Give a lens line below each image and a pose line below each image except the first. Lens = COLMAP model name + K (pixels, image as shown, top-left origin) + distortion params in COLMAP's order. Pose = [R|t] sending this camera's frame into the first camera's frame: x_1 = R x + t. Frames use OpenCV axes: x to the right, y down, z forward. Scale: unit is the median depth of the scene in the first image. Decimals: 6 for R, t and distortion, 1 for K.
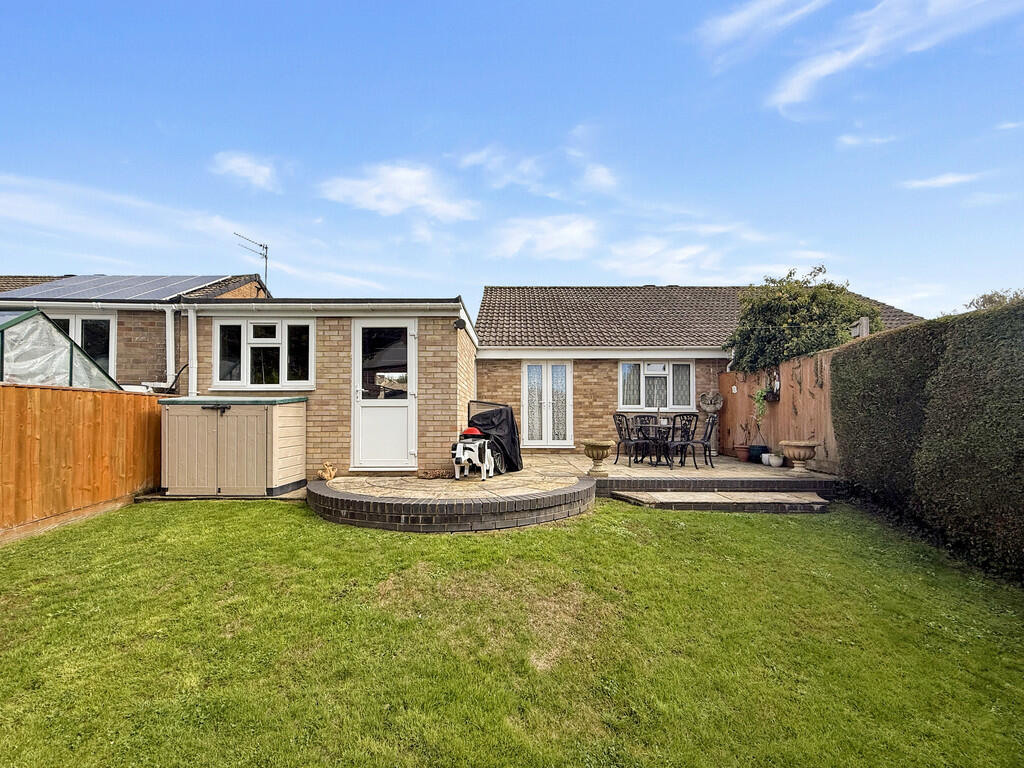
lens RADIAL K [[418.9, 0, 512.2], [0, 418.9, 418.2], [0, 0, 1]] dist [-0.001469, -0.000037]
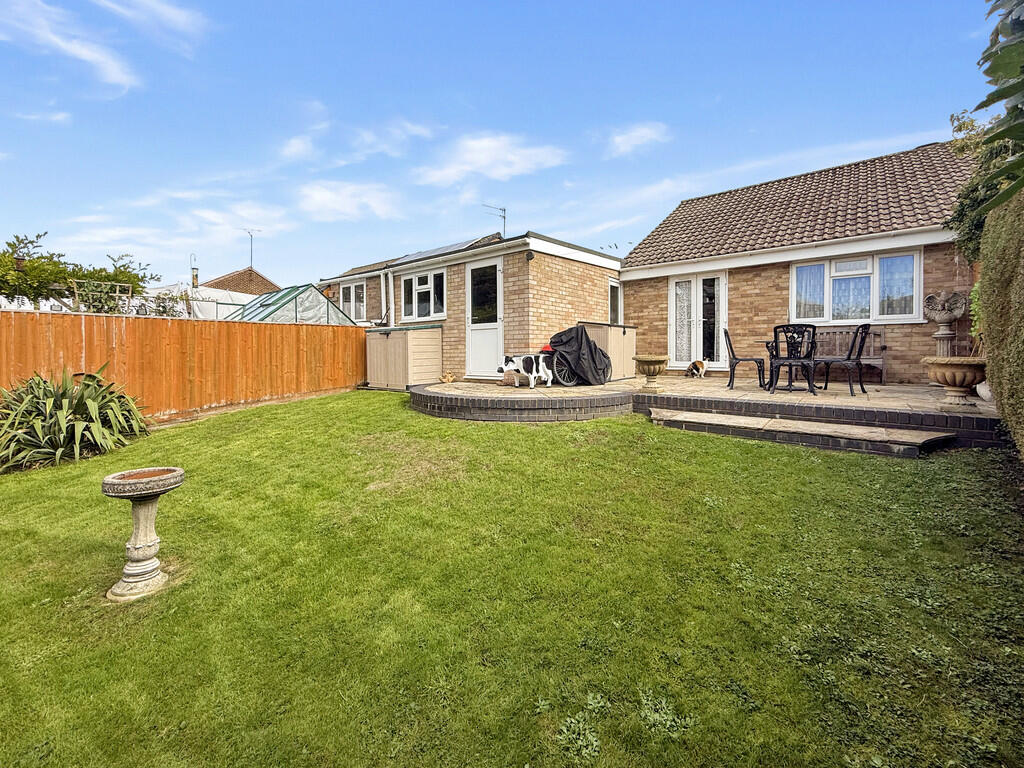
lens RADIAL K [[418.4, 0, 513.3], [0, 418.4, 357.4], [0, 0, 1]] dist [0.000156, -0.000058]
pose [[0.779642, 0.002781, -0.626219, 0.566714], [0.011166, 0.999769, 0.018342, 0.036451], [0.626126, -0.021292, 0.779432, 0.057103]]
